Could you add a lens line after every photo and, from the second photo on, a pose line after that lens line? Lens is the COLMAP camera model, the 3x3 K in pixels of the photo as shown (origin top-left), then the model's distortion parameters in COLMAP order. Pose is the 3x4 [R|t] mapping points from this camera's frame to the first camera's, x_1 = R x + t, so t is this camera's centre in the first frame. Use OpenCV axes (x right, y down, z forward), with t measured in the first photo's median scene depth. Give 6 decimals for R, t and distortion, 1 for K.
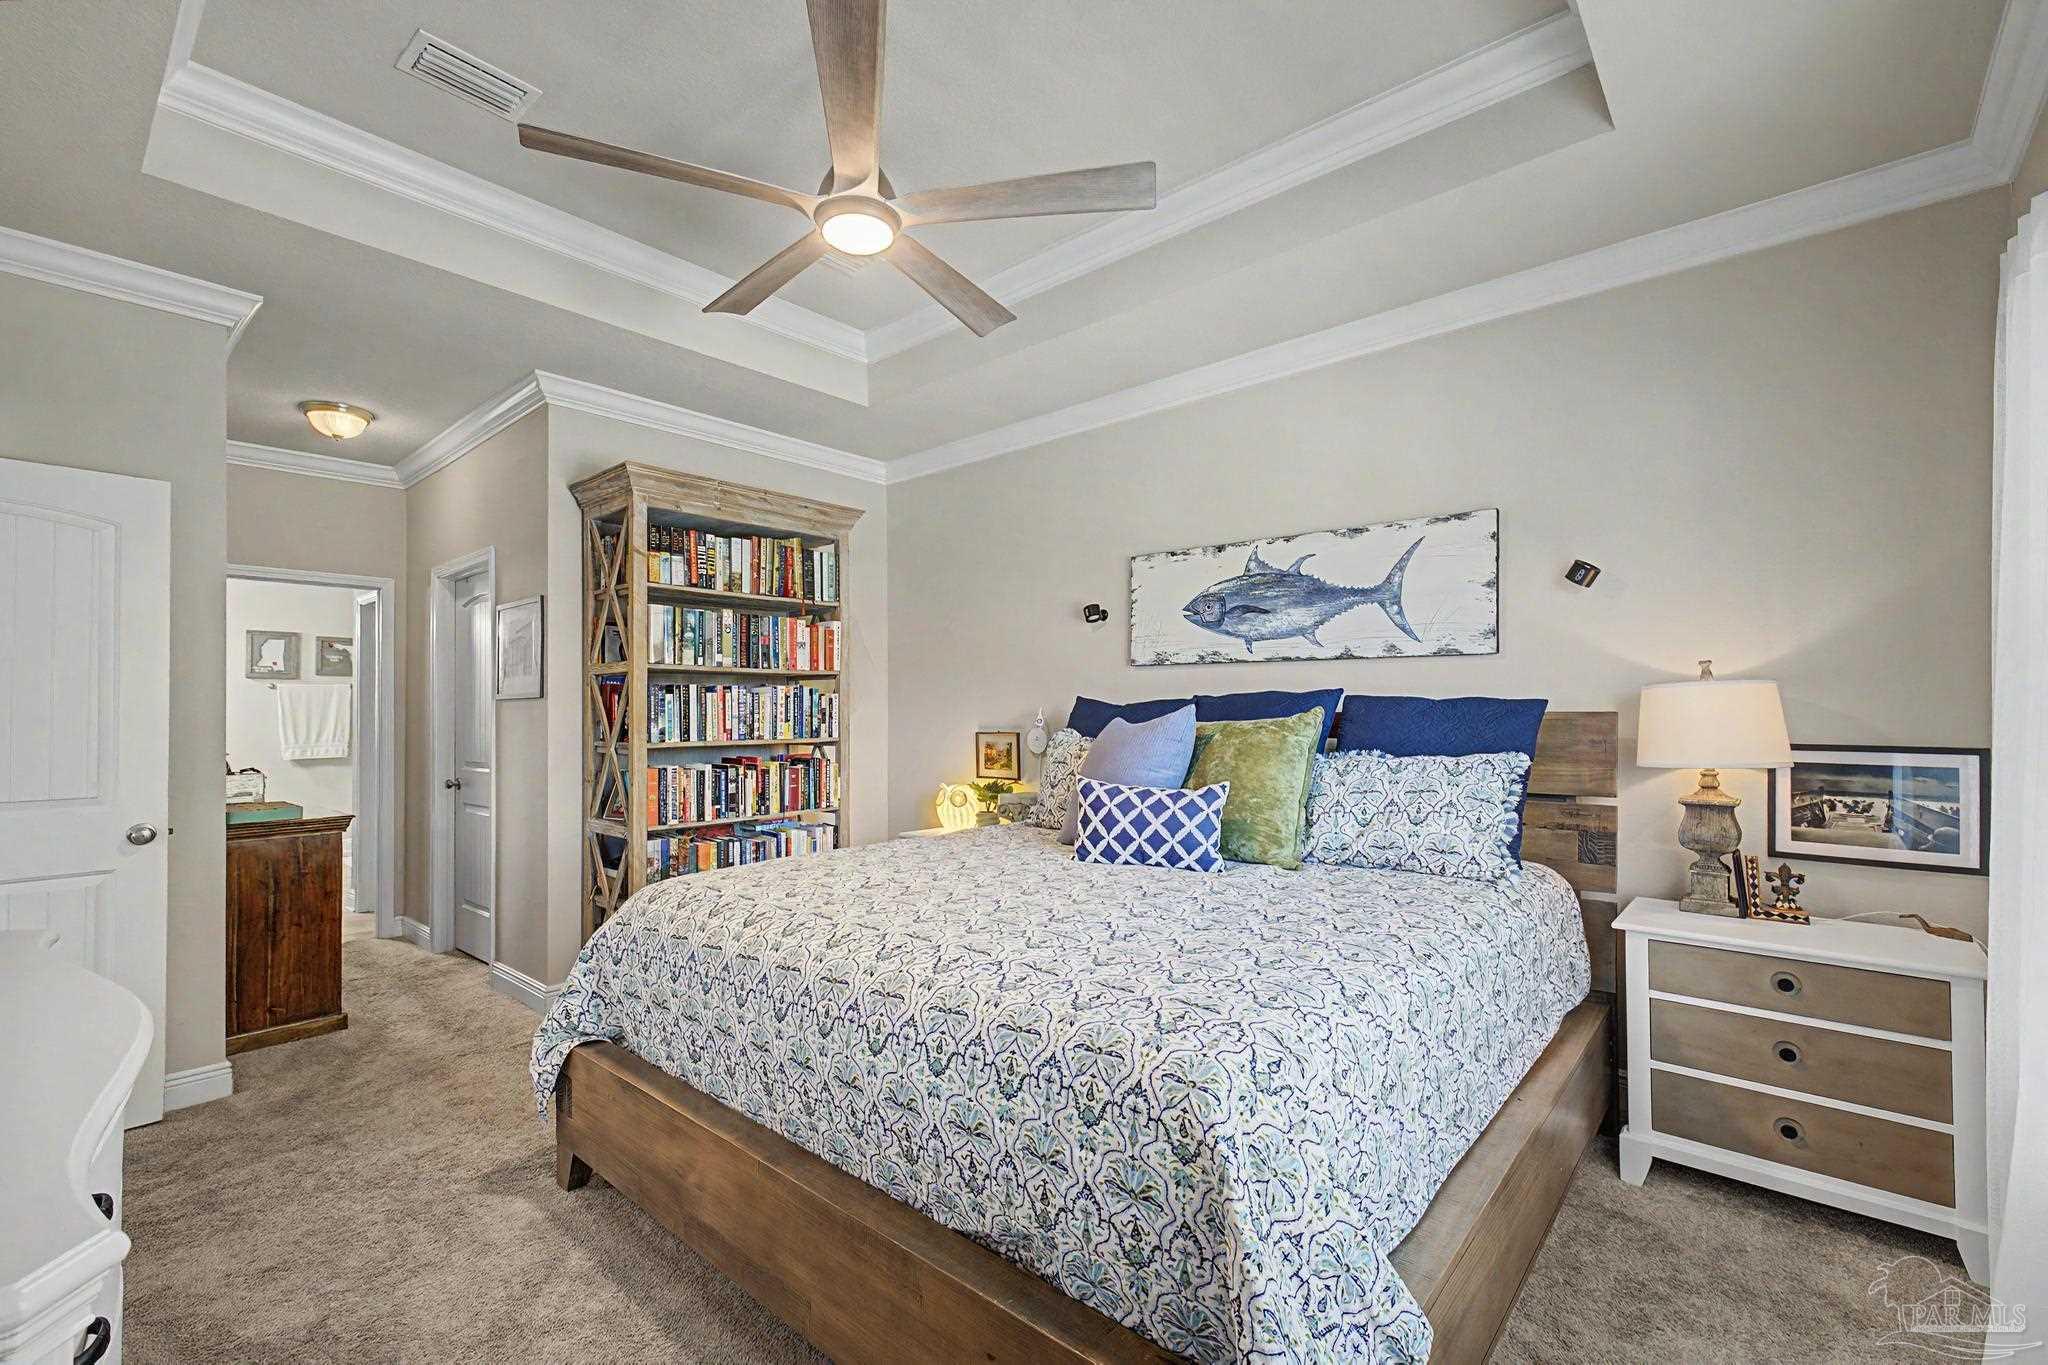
lens RADIAL K [[865.2, 0, 1016.1], [0, 865.2, 693.7], [0, 0, 1]] dist [0.000938, -0.000108]
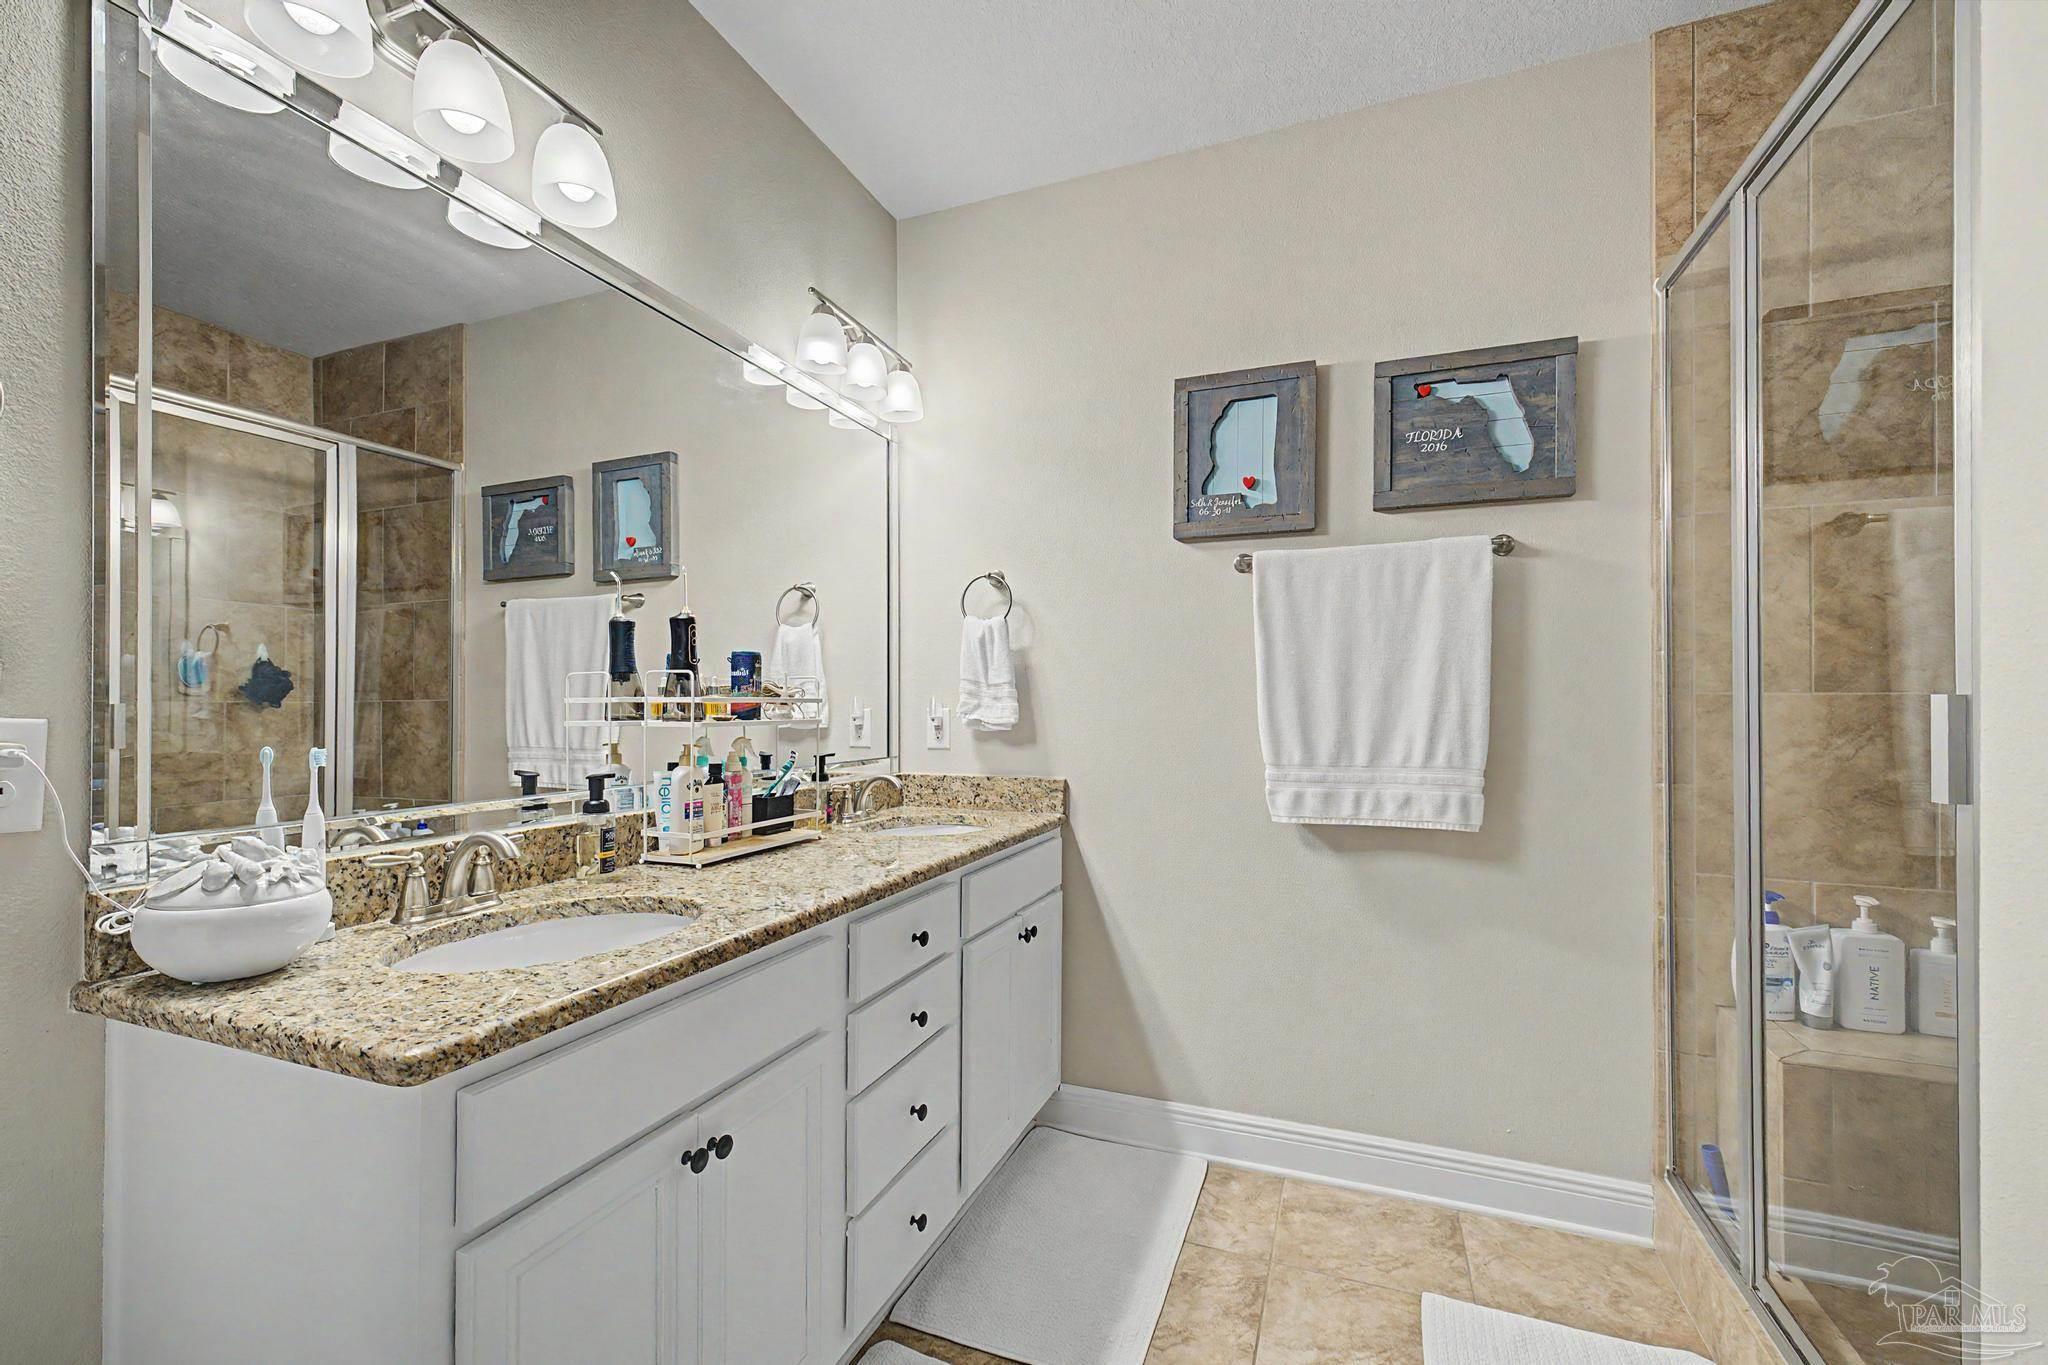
lens RADIAL K [[861.7, 0, 1018.3], [0, 861.7, 698.7], [0, 0, 1]] dist [0.014768, -0.006887]
pose [[0.331427, 0.003643, -0.943474, -0.603997], [0.005259, 0.999970, 0.005709, 0.034147], [0.943466, -0.006854, 0.331398, 0.821405]]
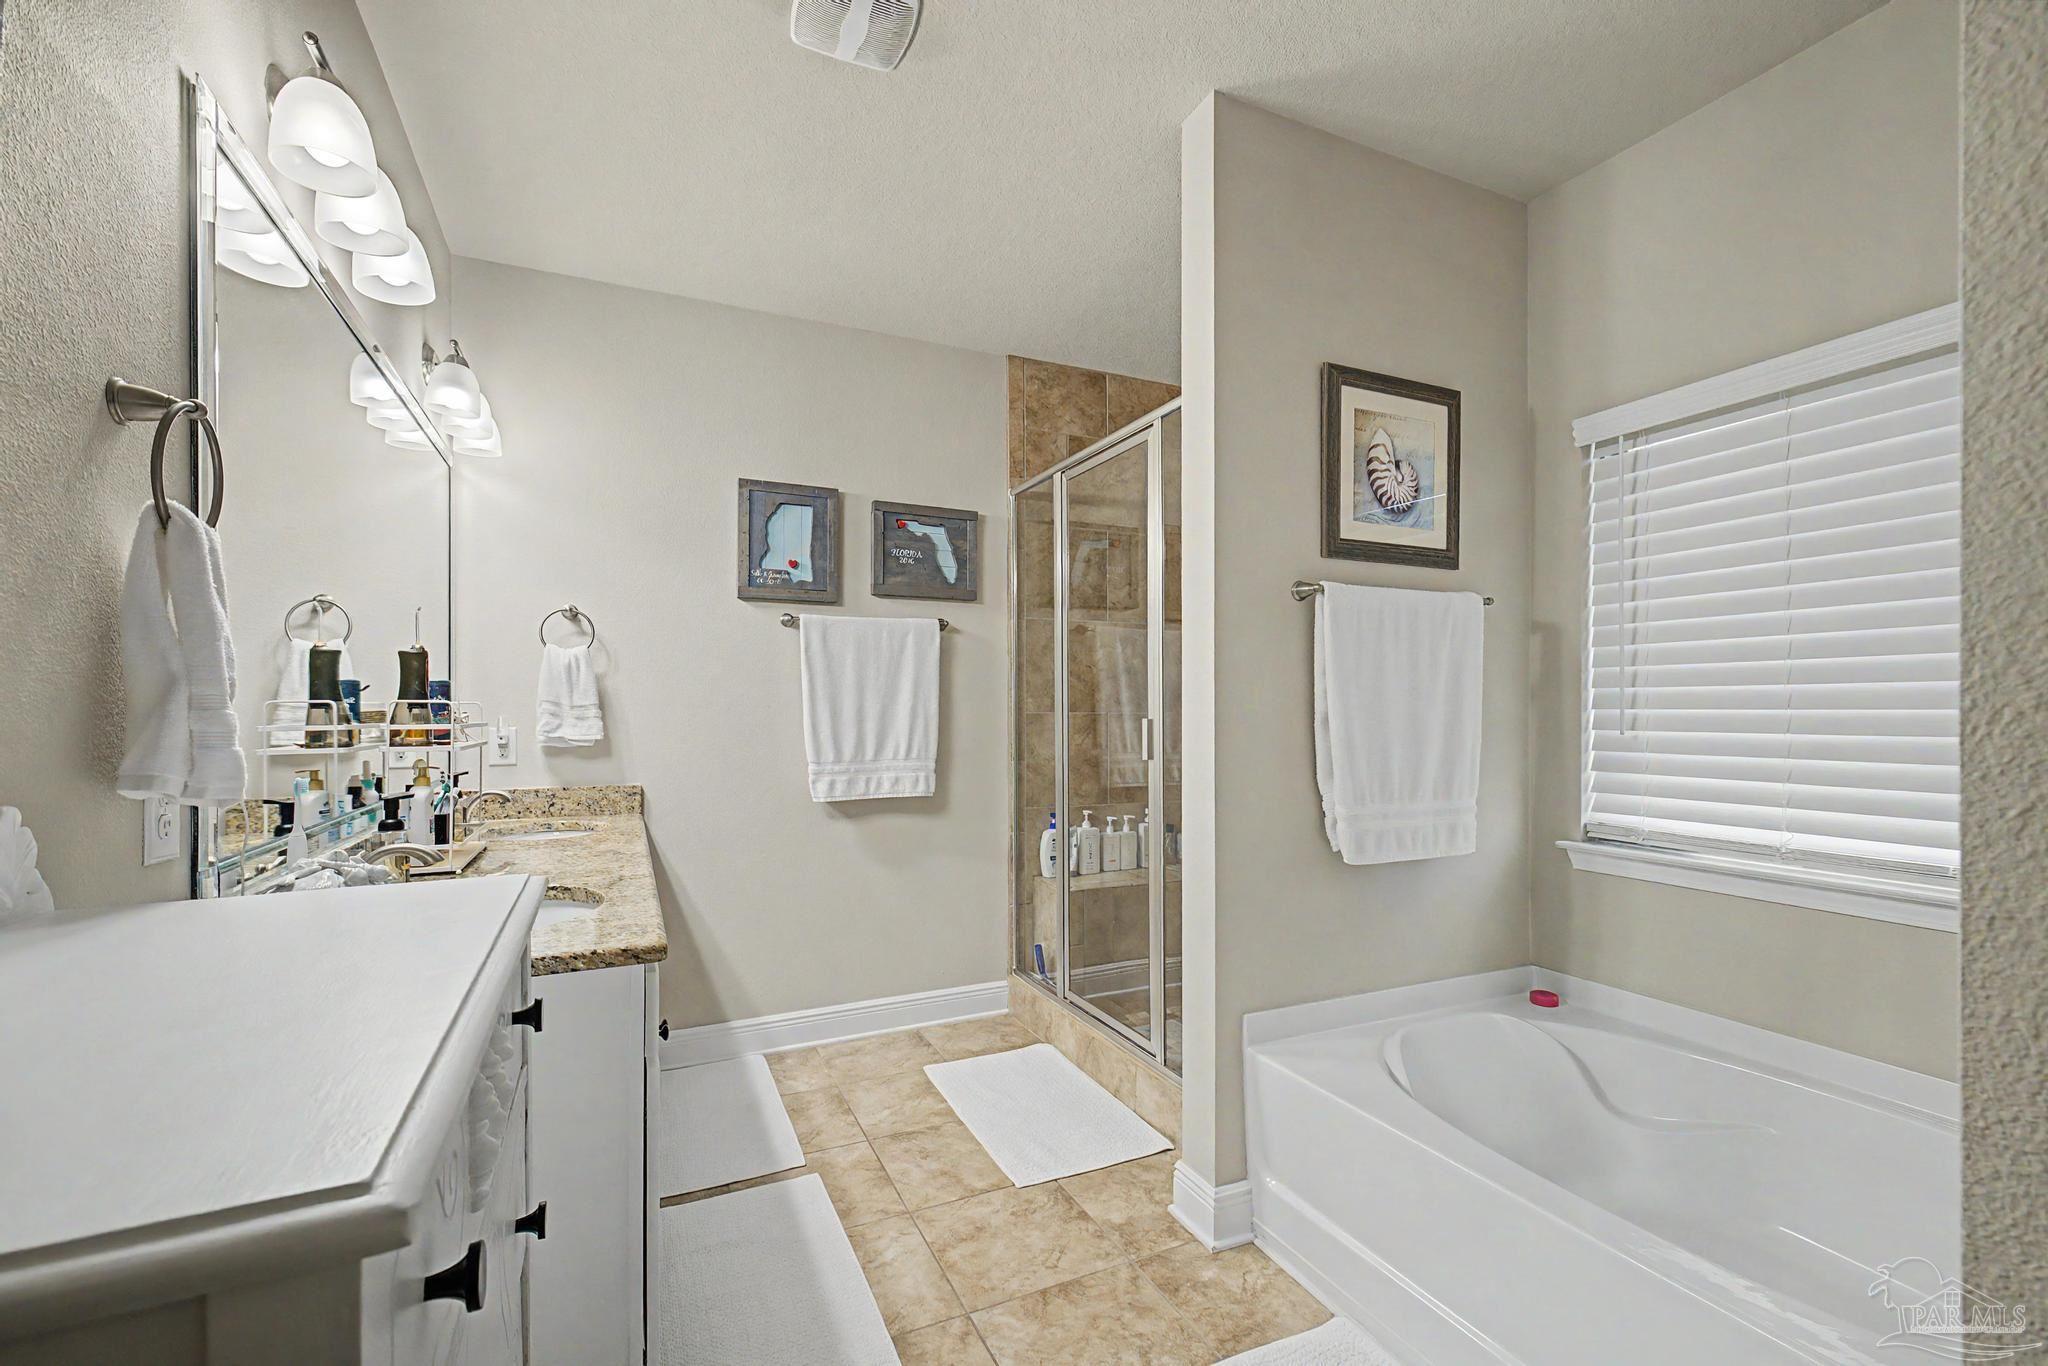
lens RADIAL K [[858.3, 0, 1019.2], [0, 858.3, 704.6], [0, 0, 1]] dist [0.003256, -0.000721]
pose [[0.913762, 0.003763, -0.406232, -0.588920], [-0.000800, 0.999972, 0.007462, 0.027393], [0.406248, -0.006493, 0.913740, 0.666459]]
